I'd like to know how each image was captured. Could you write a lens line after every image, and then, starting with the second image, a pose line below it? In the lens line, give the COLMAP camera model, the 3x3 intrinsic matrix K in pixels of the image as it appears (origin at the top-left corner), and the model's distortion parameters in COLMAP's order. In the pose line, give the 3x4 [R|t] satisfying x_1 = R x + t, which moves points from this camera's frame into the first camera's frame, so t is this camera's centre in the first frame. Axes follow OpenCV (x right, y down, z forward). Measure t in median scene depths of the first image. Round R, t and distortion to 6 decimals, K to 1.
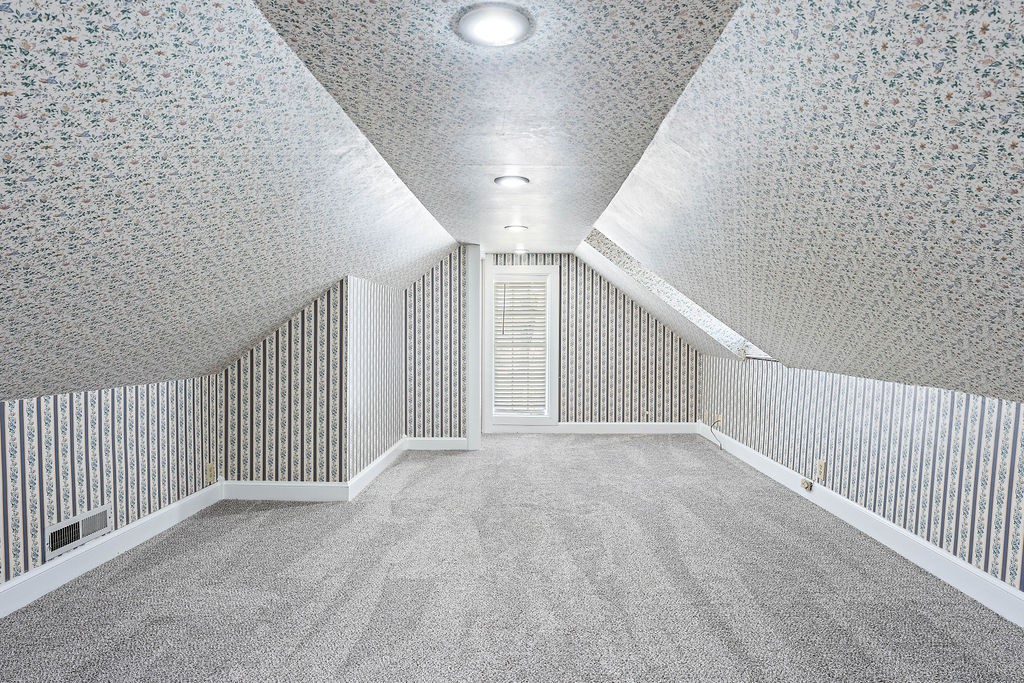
lens RADIAL K [[560.7, 0, 511.4], [0, 560.7, 337.7], [0, 0, 1]] dist [0.000755, -0.000017]
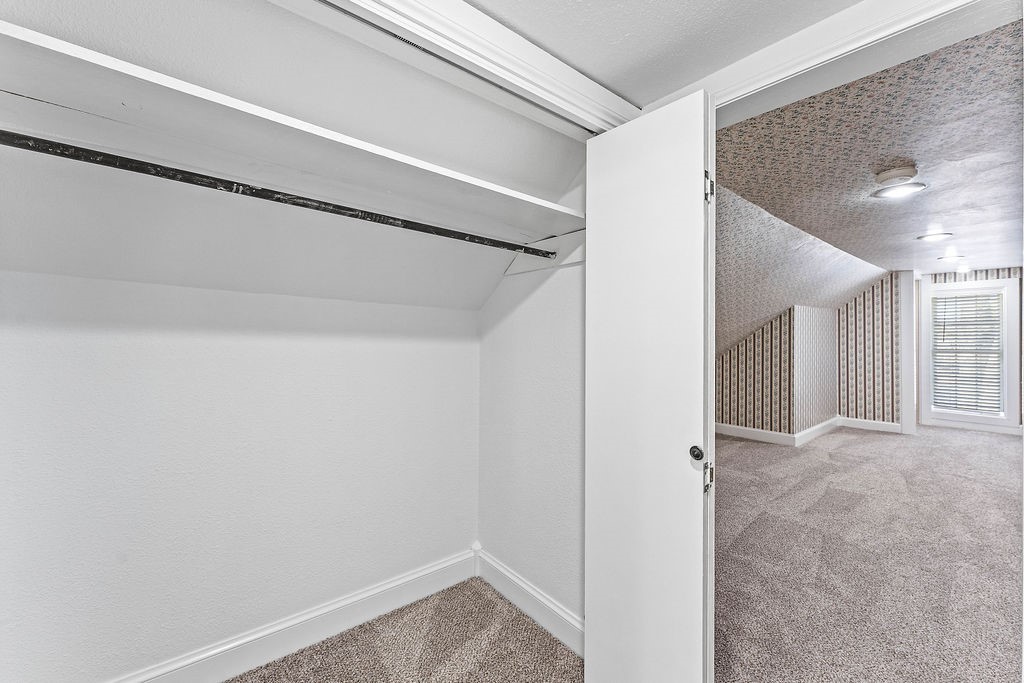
lens RADIAL K [[410.1, 0, 507.6], [0, 410.1, 334.2], [0, 0, 1]] dist [-0.002065, 0.000033]
pose [[0.652100, -0.006898, -0.758102, 0.060622], [-0.006775, 0.999866, -0.014925, -0.005288], [0.758103, 0.014869, 0.651965, -0.379901]]
